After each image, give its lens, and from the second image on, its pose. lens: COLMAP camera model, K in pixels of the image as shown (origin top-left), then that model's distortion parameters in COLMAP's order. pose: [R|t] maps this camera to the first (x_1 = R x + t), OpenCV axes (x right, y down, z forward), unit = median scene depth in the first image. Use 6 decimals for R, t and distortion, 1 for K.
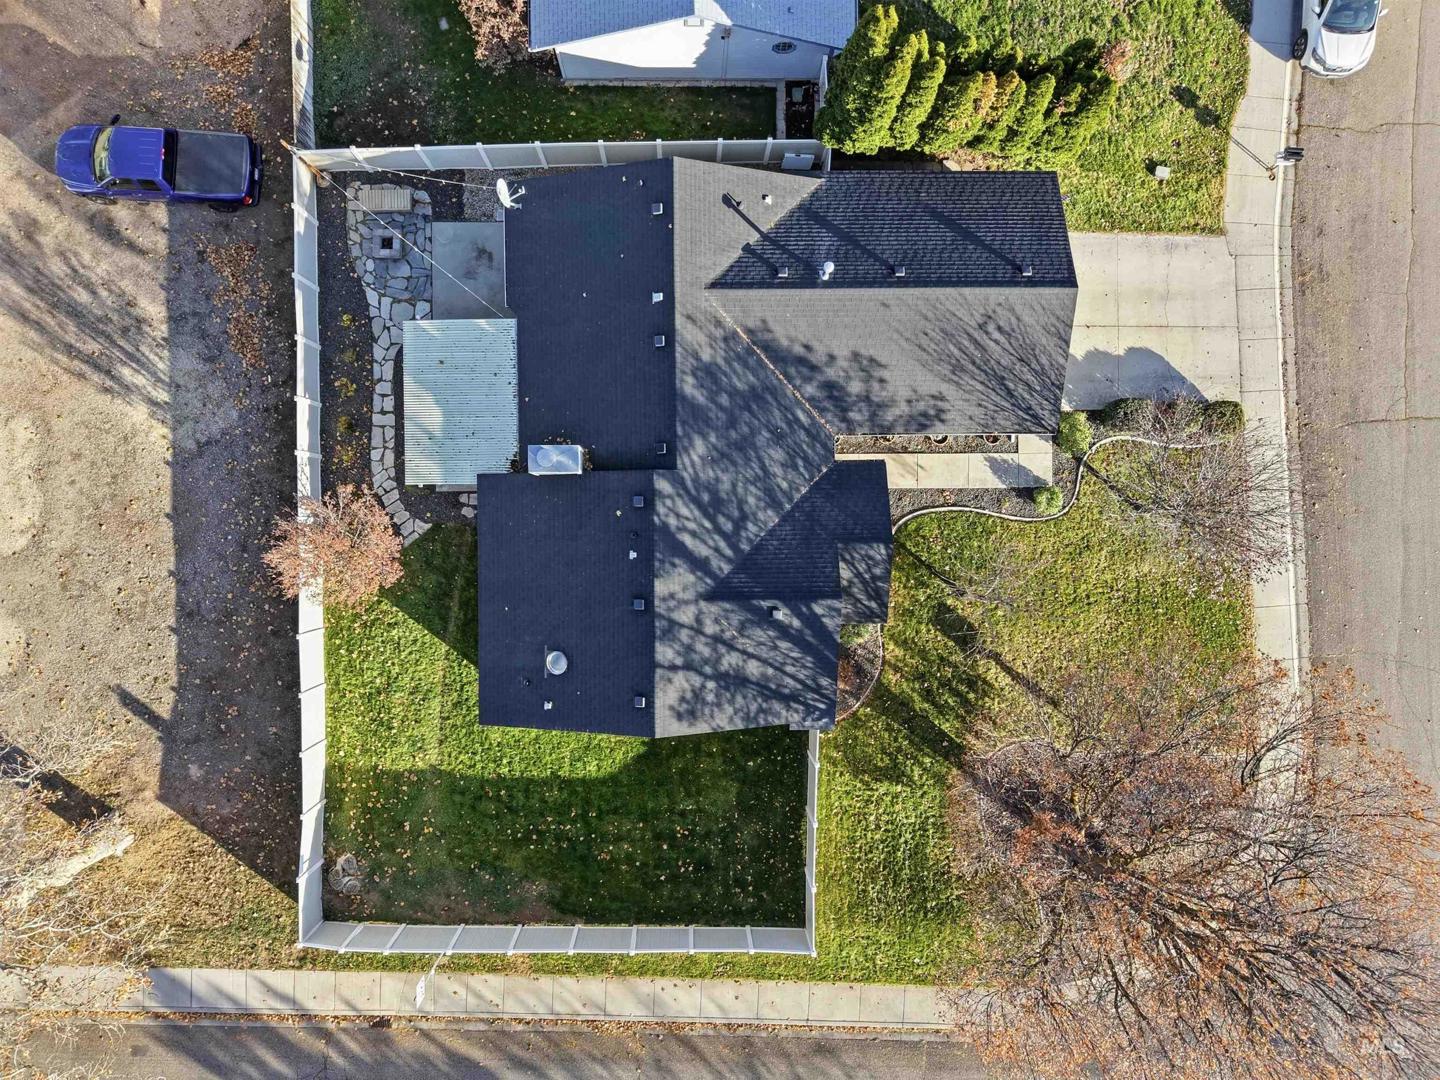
lens RADIAL K [[966.5, 0, 720.0], [0, 966.5, 540.0], [0, 0, 1]] dist [-0.001469, -0.001186]
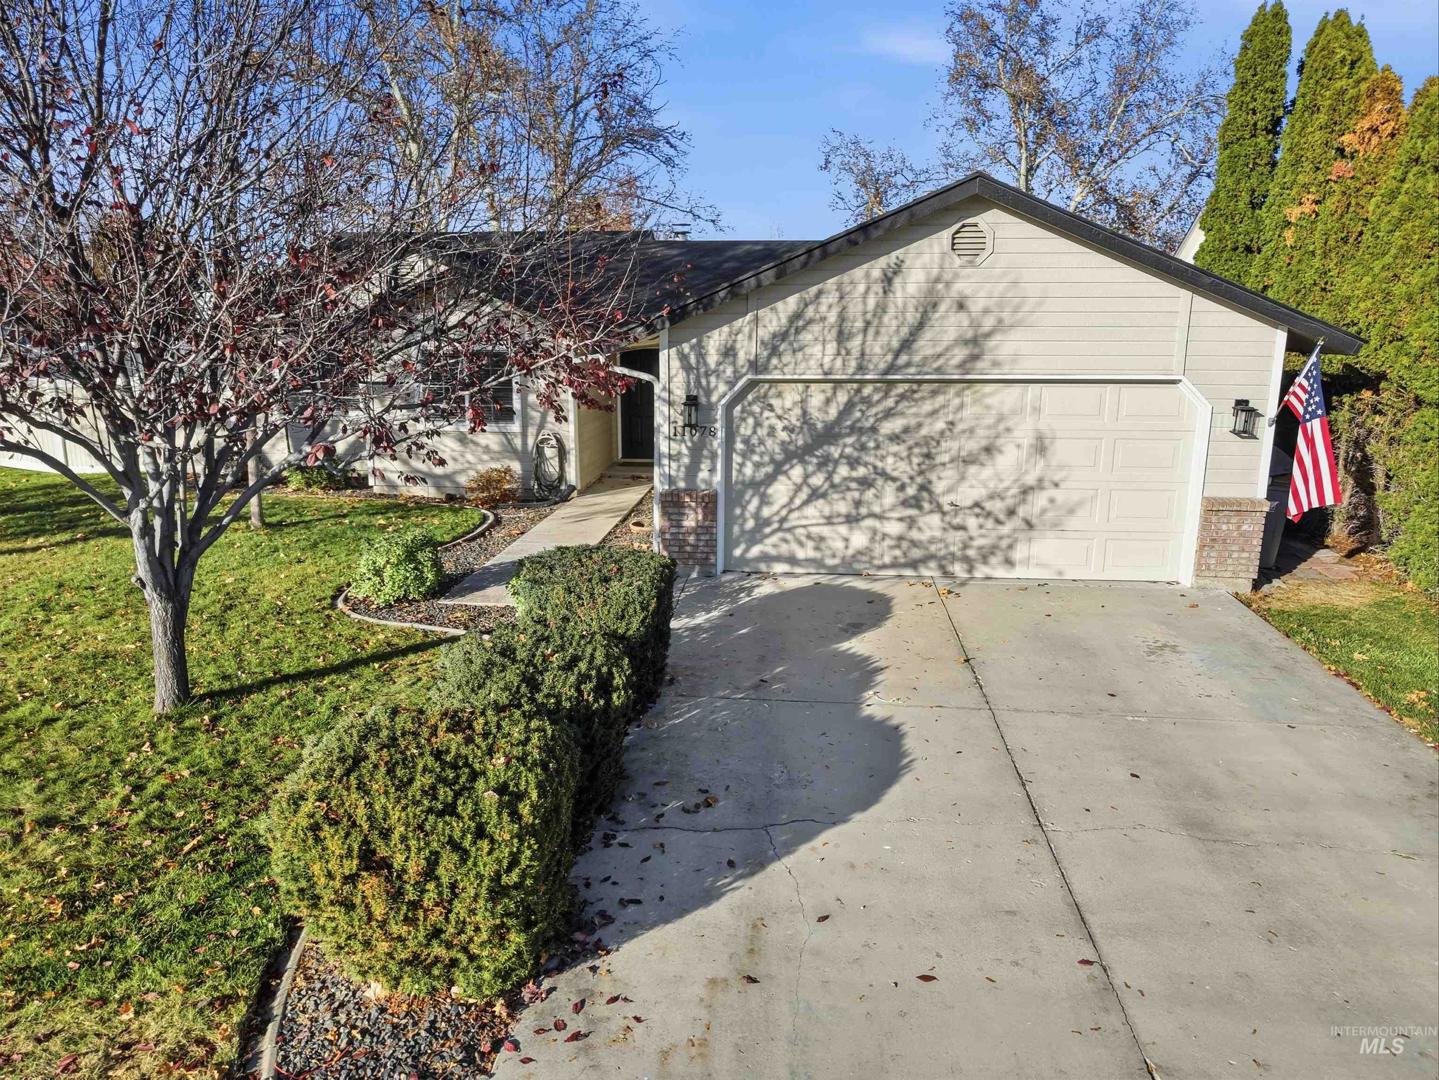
lens RADIAL K [[968.4, 0, 721.8], [0, 968.4, 534.7], [0, 0, 1]] dist [0.012119, -0.003047]
pose [[-0.080914, 0.196624, -0.977135, 0.649490], [-0.996484, -0.037341, 0.075002, -0.175878], [-0.021740, 0.979768, 0.198954, 0.926328]]
